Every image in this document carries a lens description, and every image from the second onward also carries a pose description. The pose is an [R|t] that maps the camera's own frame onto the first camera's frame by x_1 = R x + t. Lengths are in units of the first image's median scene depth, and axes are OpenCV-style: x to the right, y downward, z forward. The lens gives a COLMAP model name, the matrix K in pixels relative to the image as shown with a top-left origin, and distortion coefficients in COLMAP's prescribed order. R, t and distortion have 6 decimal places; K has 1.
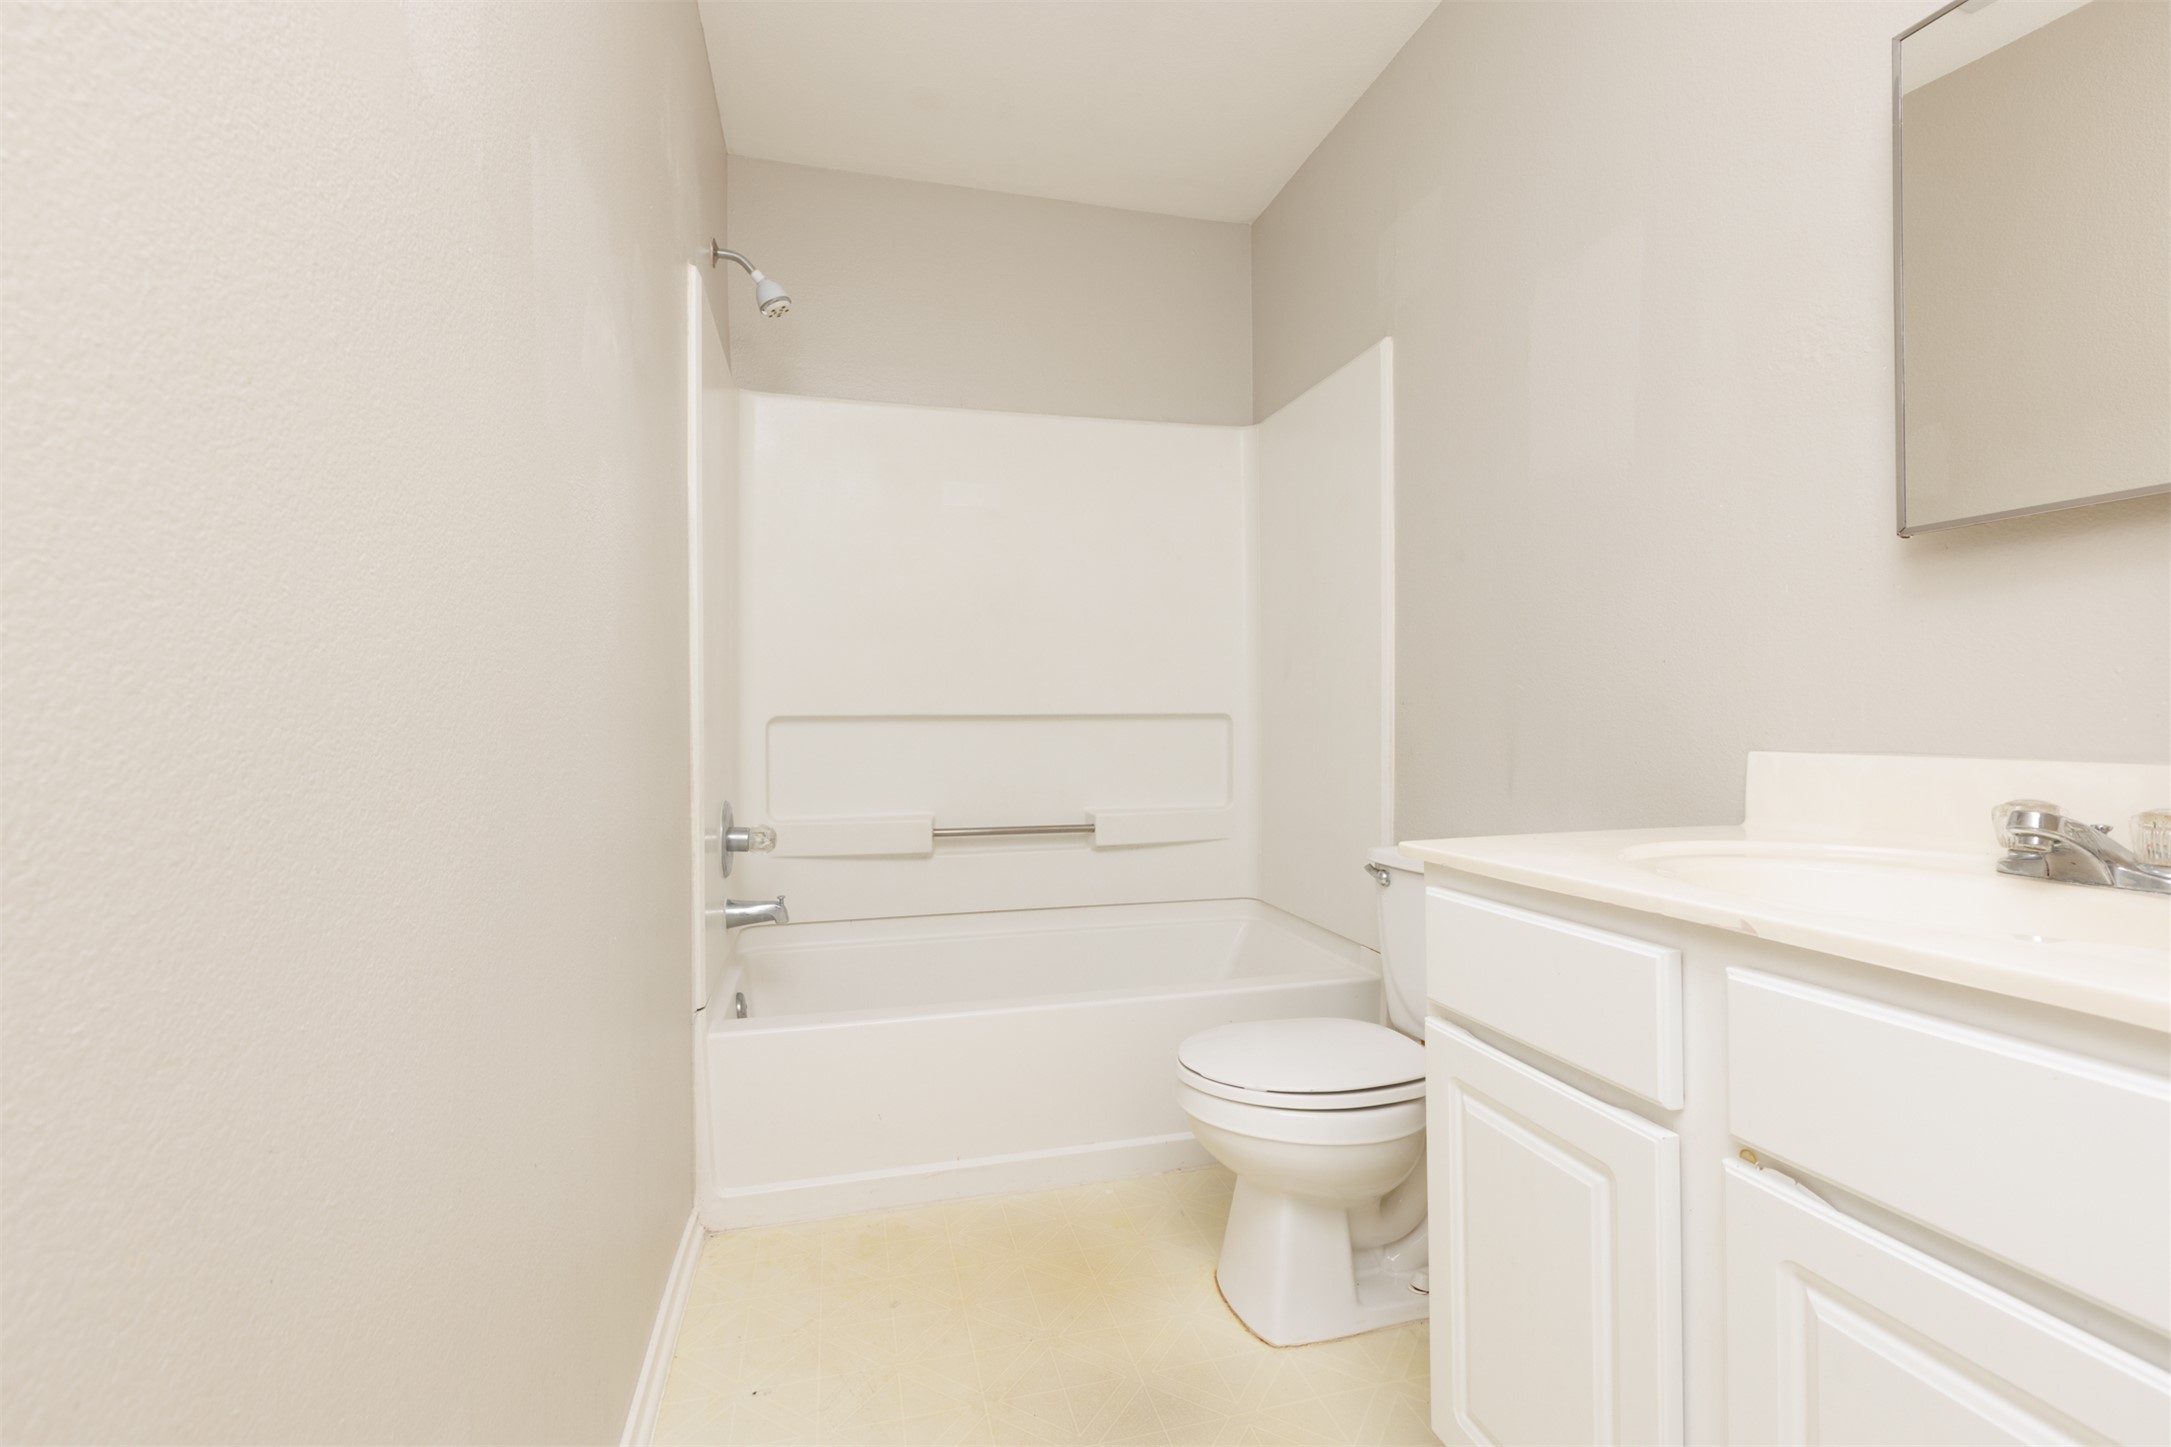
lens RADIAL K [[948.1, 0, 1083.3], [0, 948.1, 716.3], [0, 0, 1]] dist [0.000389, -0.000056]
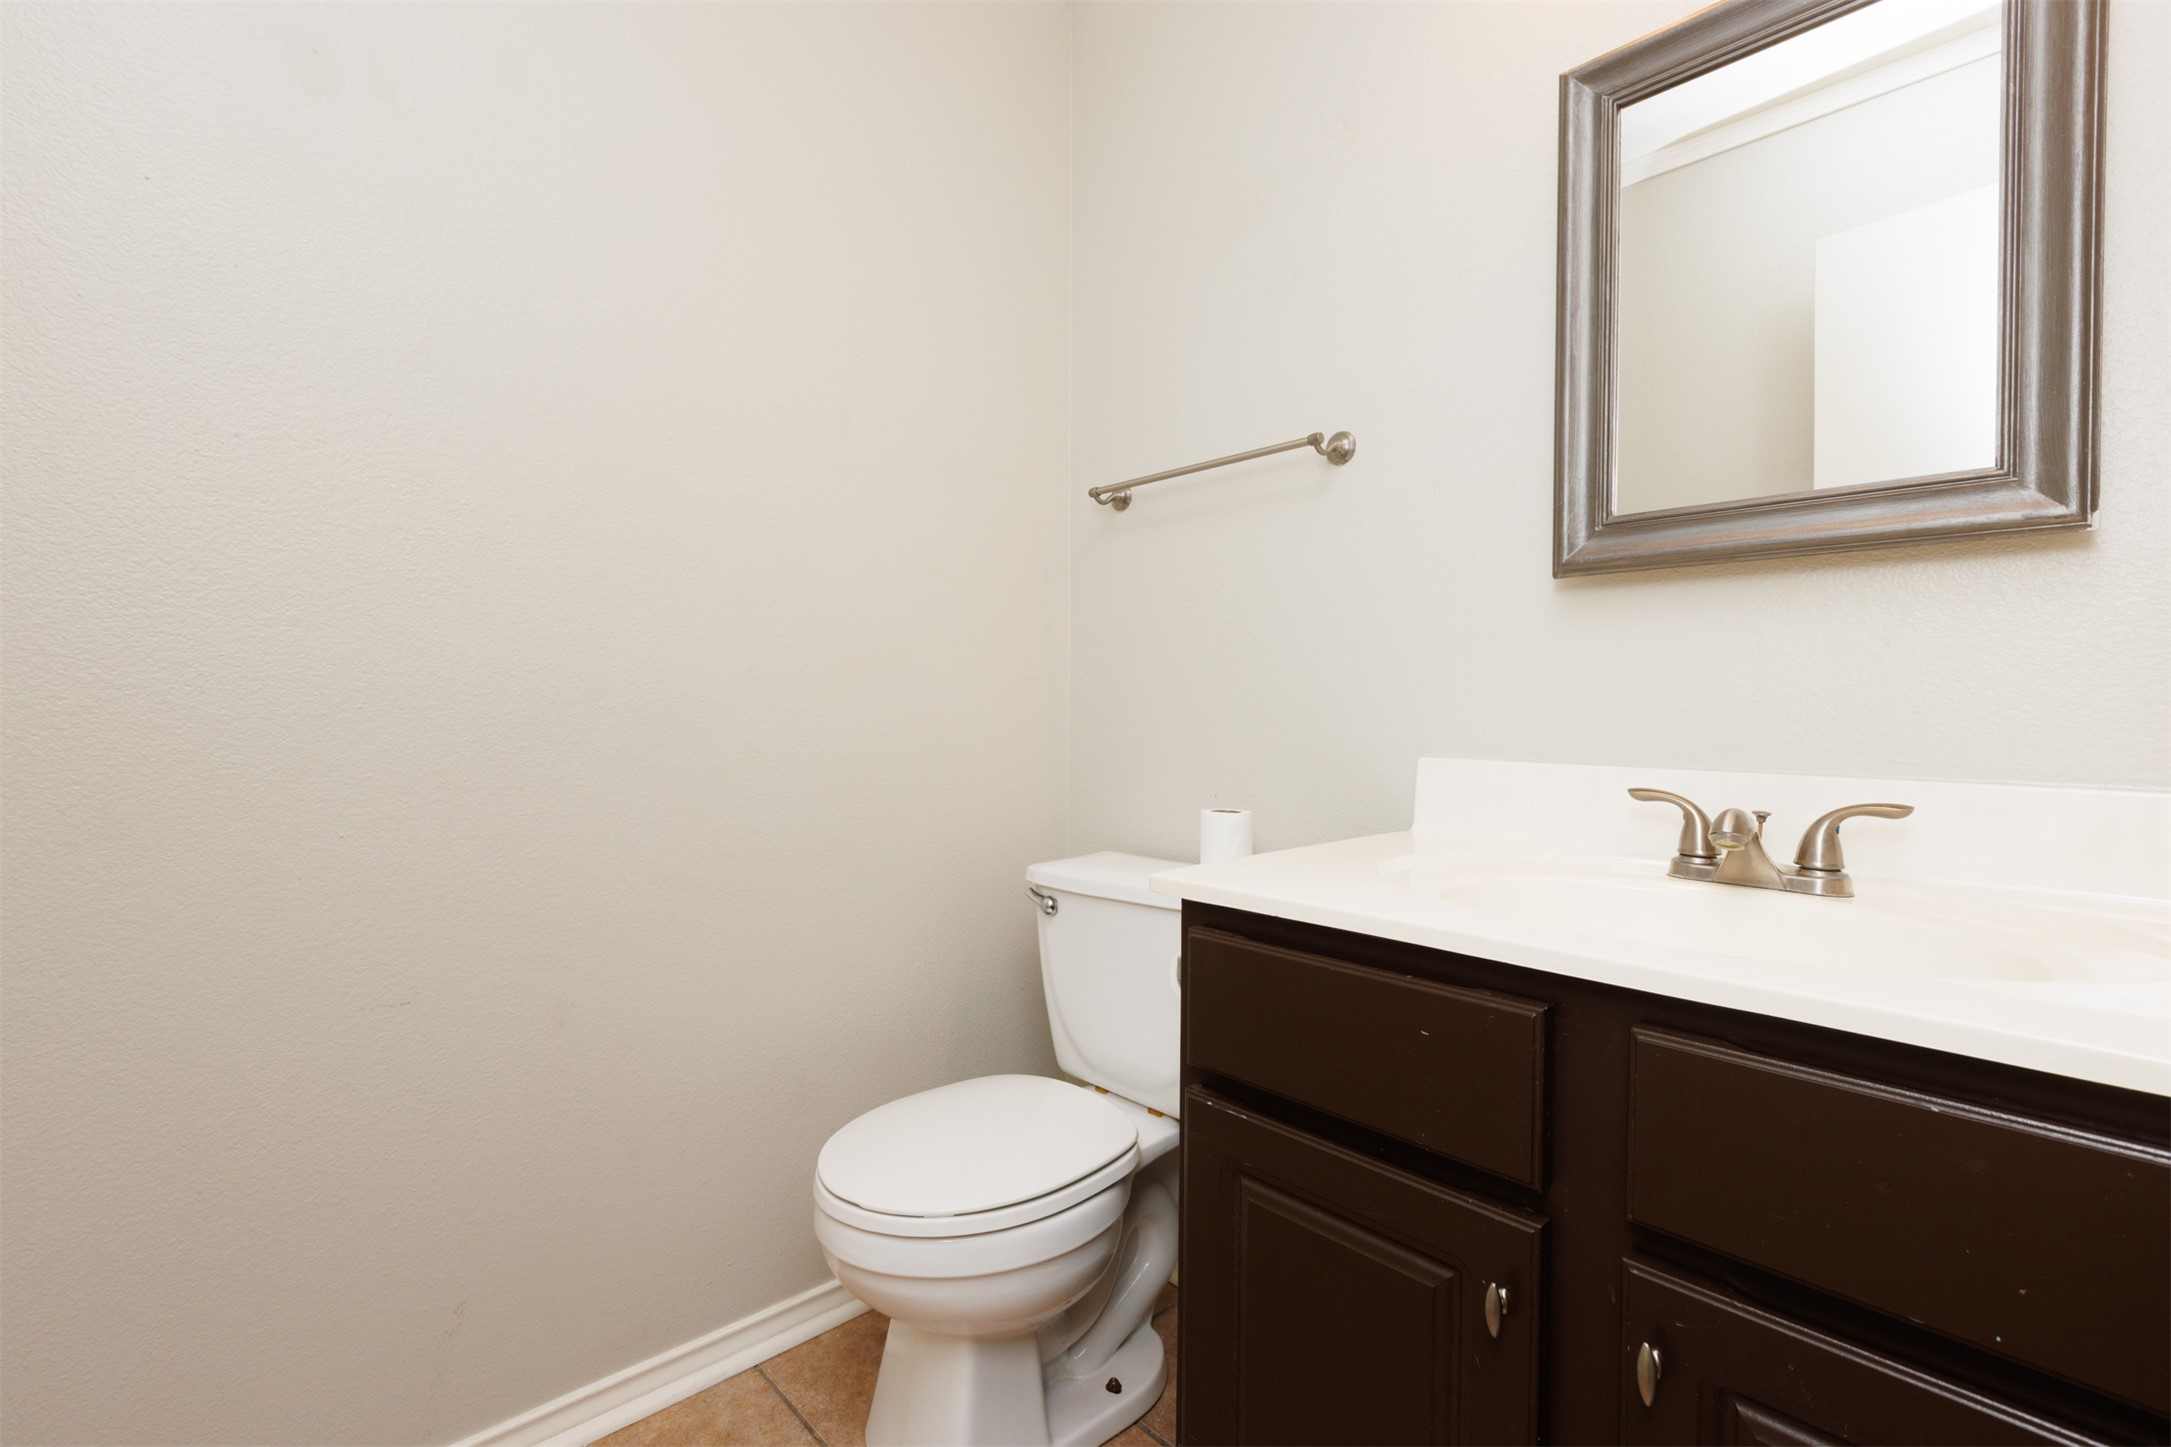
lens RADIAL K [[948.1, 0, 1083.3], [0, 948.1, 716.3], [0, 0, 1]] dist [0.000389, -0.000056]
pose [[0.873688, 0.018924, 0.486119, -0.088164], [-0.021518, 0.999768, -0.000246, 0.002492], [-0.486011, -0.010245, 0.873893, 0.301020]]
